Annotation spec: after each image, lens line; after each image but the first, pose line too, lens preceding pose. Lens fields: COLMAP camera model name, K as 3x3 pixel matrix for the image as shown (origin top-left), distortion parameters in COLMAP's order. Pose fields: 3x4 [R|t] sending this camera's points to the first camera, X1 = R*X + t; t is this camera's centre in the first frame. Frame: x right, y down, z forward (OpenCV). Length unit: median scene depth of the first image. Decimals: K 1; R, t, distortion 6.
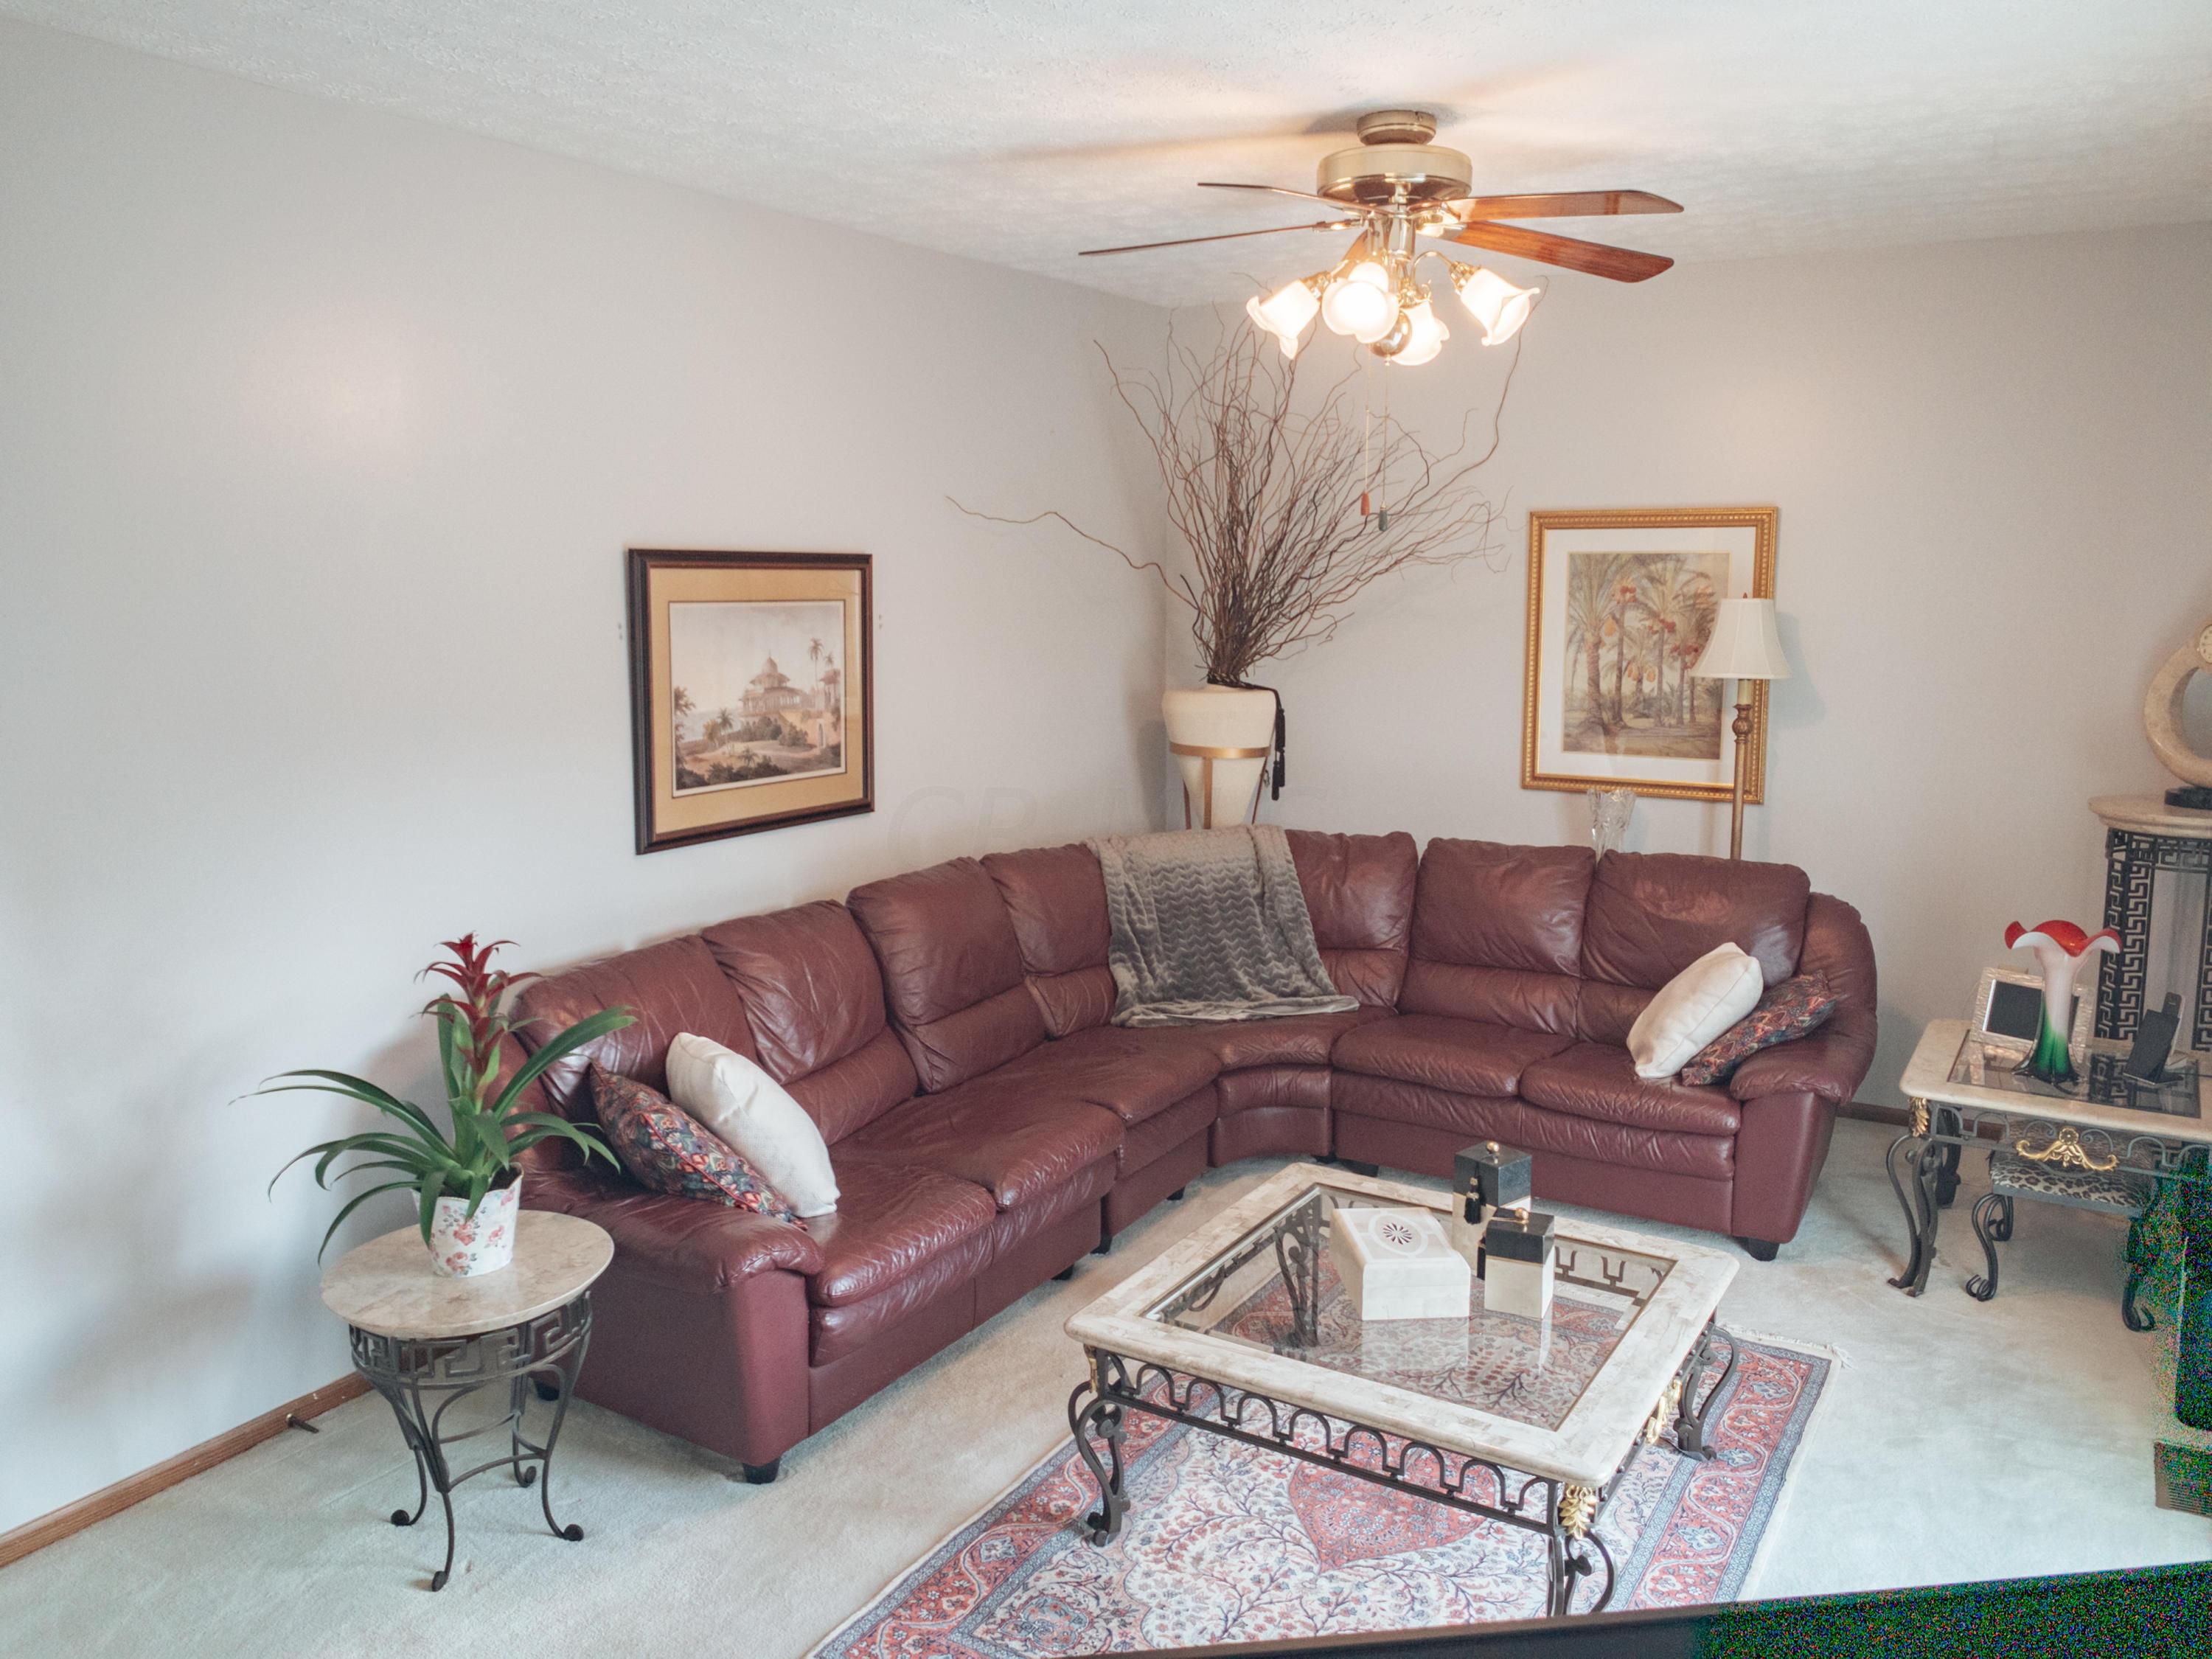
lens RADIAL K [[1669.6, 0, 1066.8], [0, 1669.6, 822.8], [0, 0, 1]] dist [-0.003773, 0.057776]
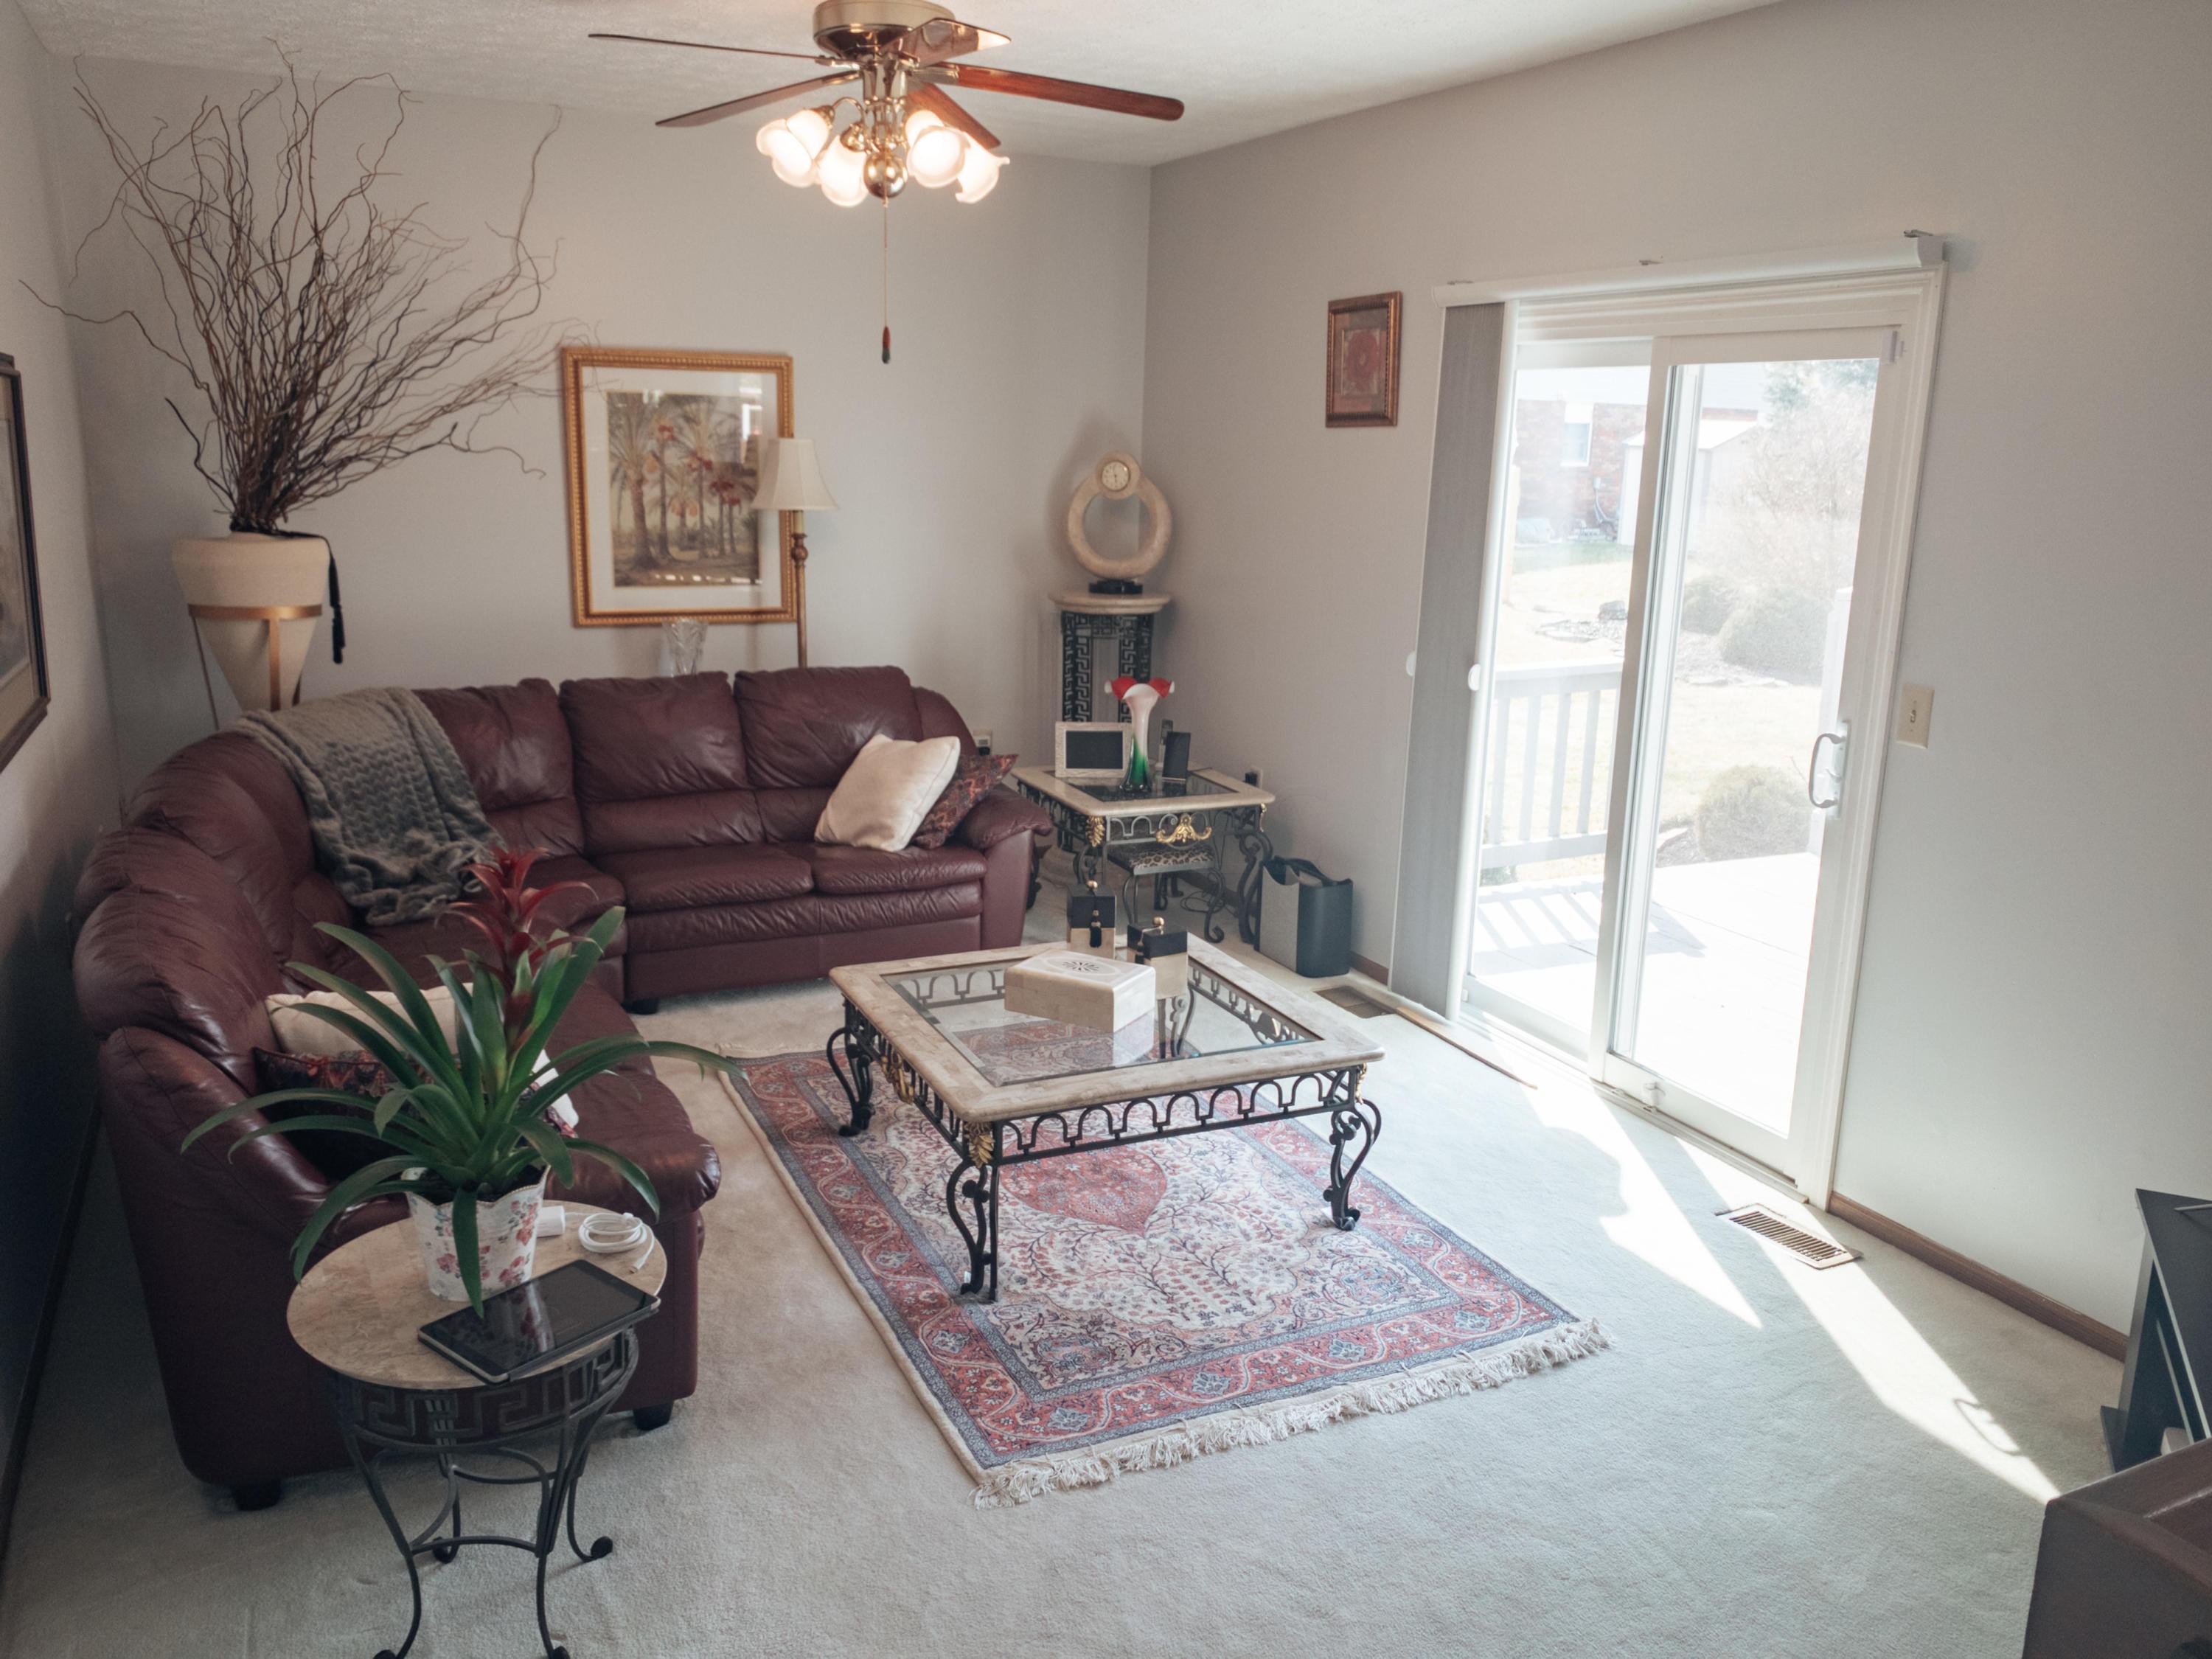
lens RADIAL K [[1714.9, 0, 1115.7], [0, 1714.9, 808.4], [0, 0, 1]] dist [0.004929, -0.002411]
pose [[0.534075, -0.162611, 0.829652, -0.451938], [0.104130, 0.986509, 0.126323, -0.010339], [-0.839000, 0.018926, 0.543802, 0.177786]]
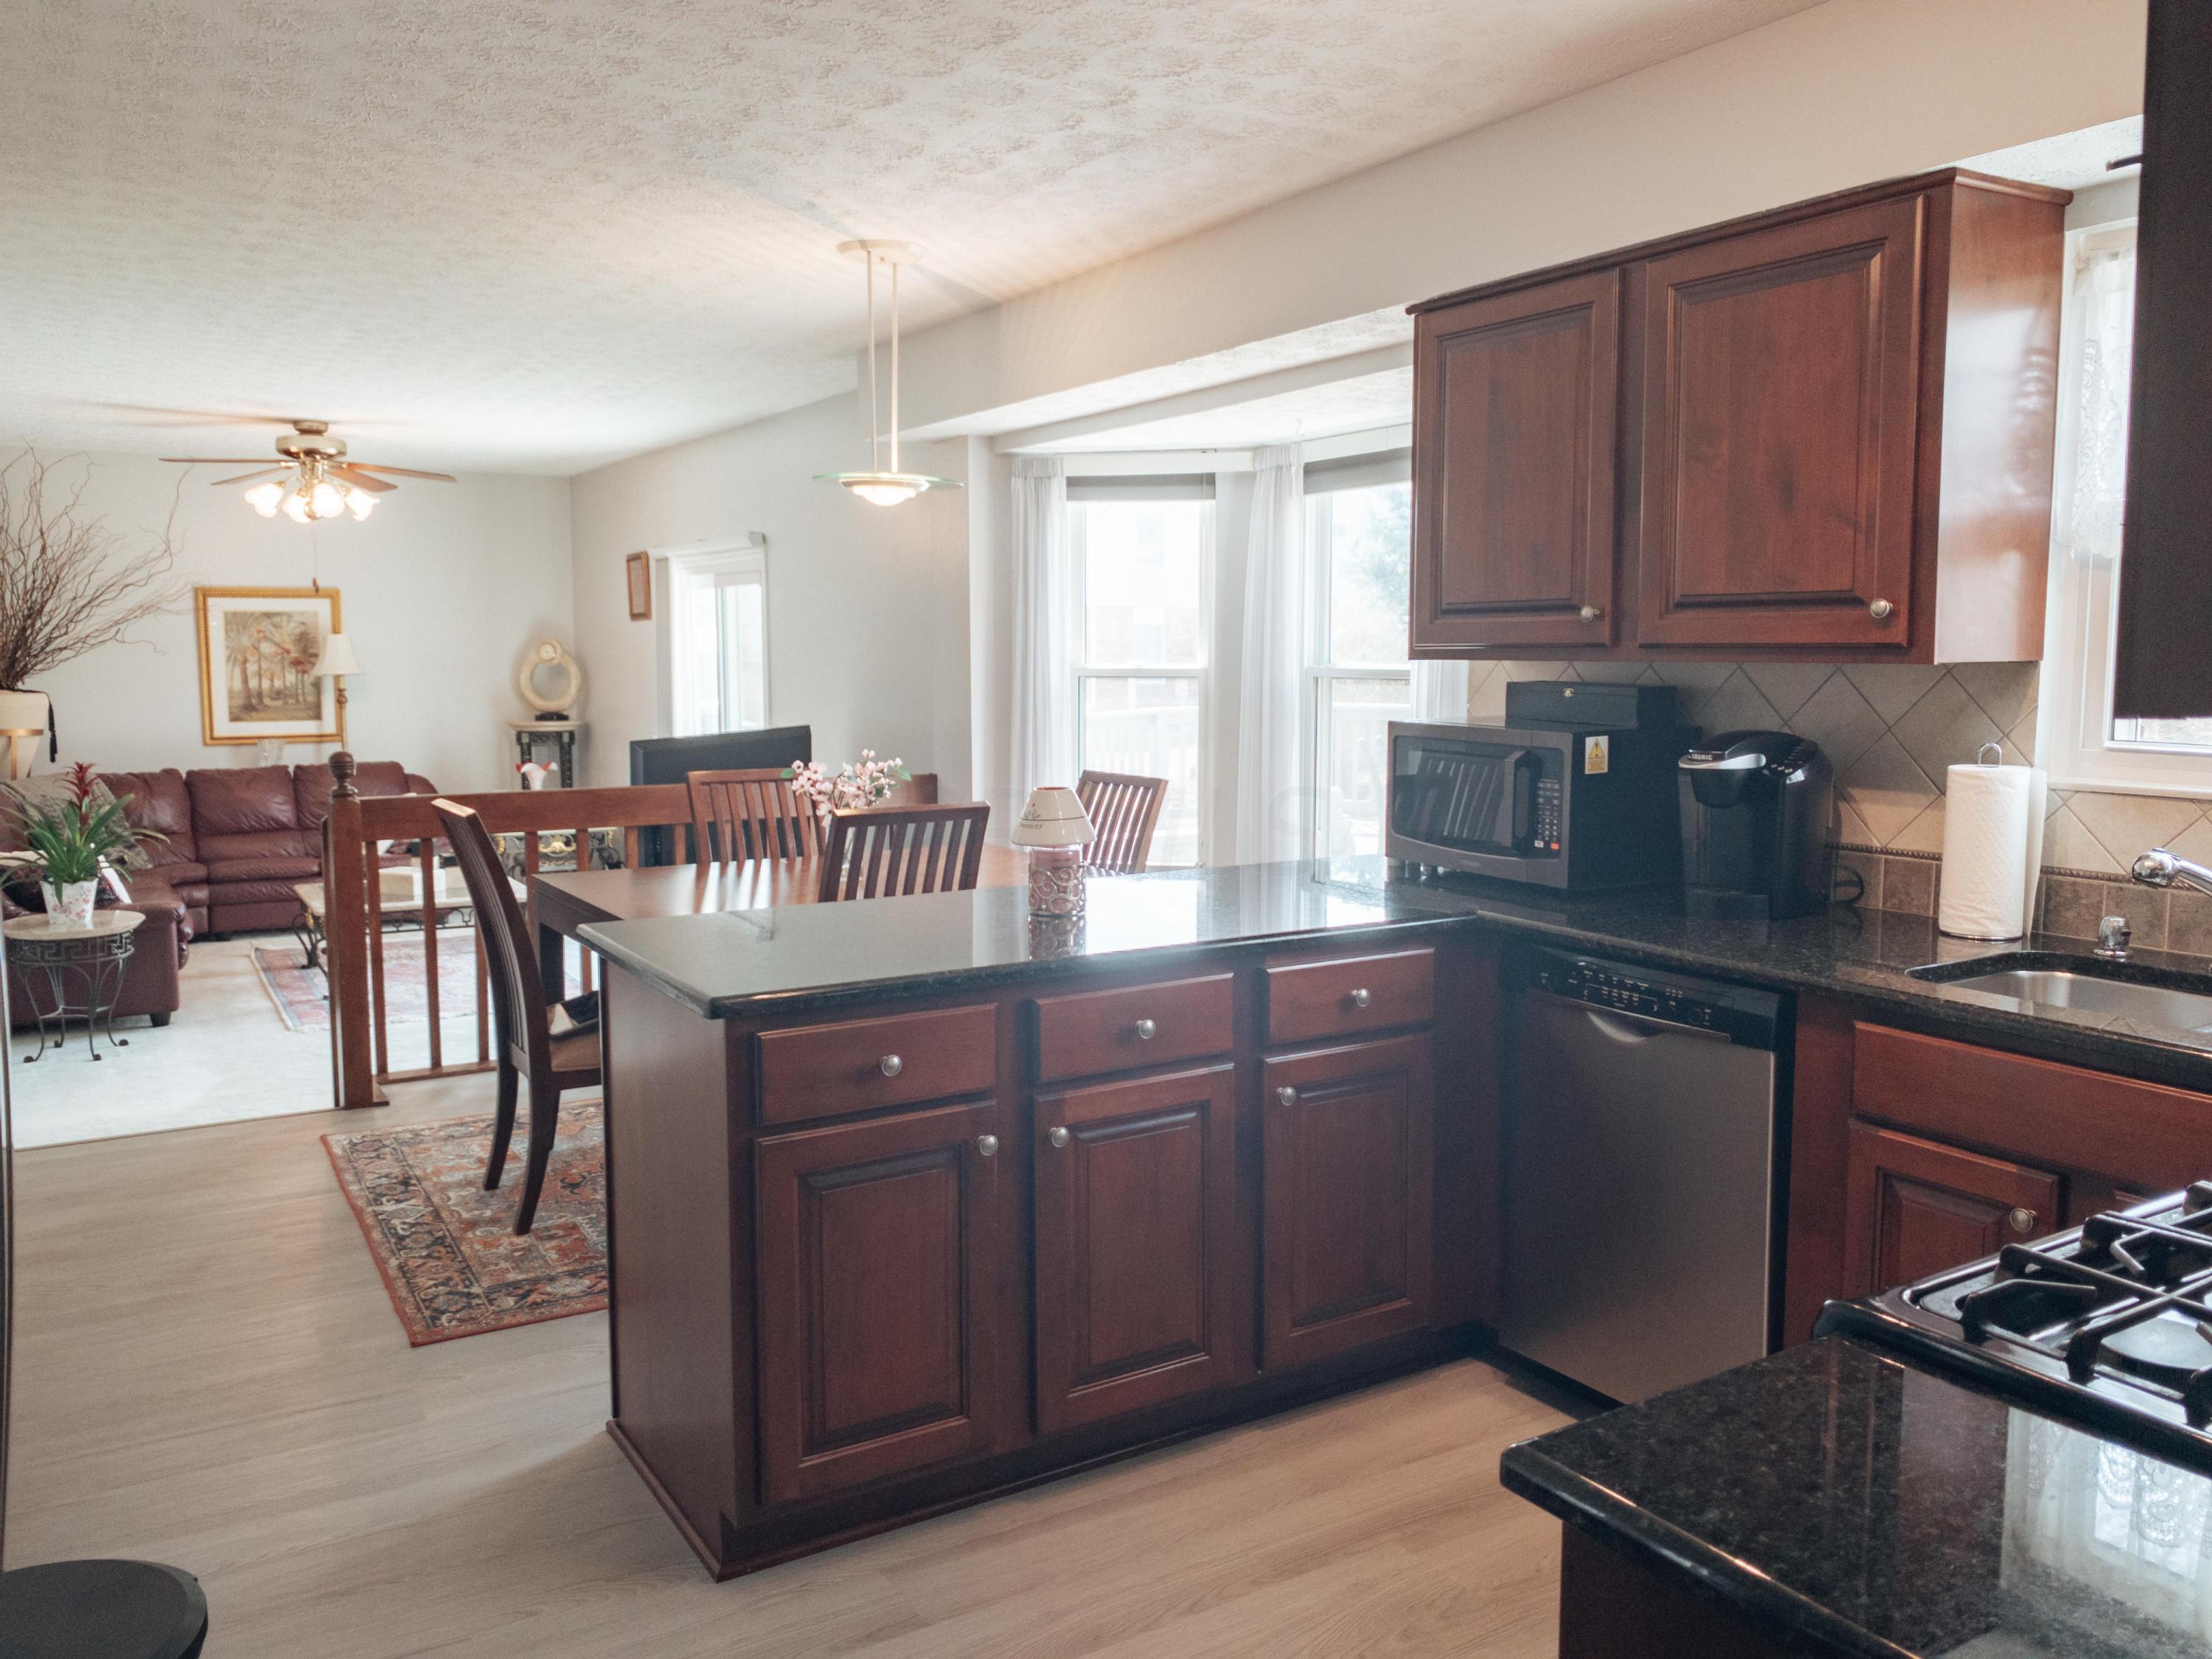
lens RADIAL K [[1714.9, 0, 1115.7], [0, 1714.9, 808.4], [0, 0, 1]] dist [0.004929, -0.002411]
pose [[0.445840, -0.081412, 0.891403, -0.943541], [0.137129, 0.990312, 0.021859, 0.140909], [-0.884547, 0.112491, 0.452684, -0.662028]]
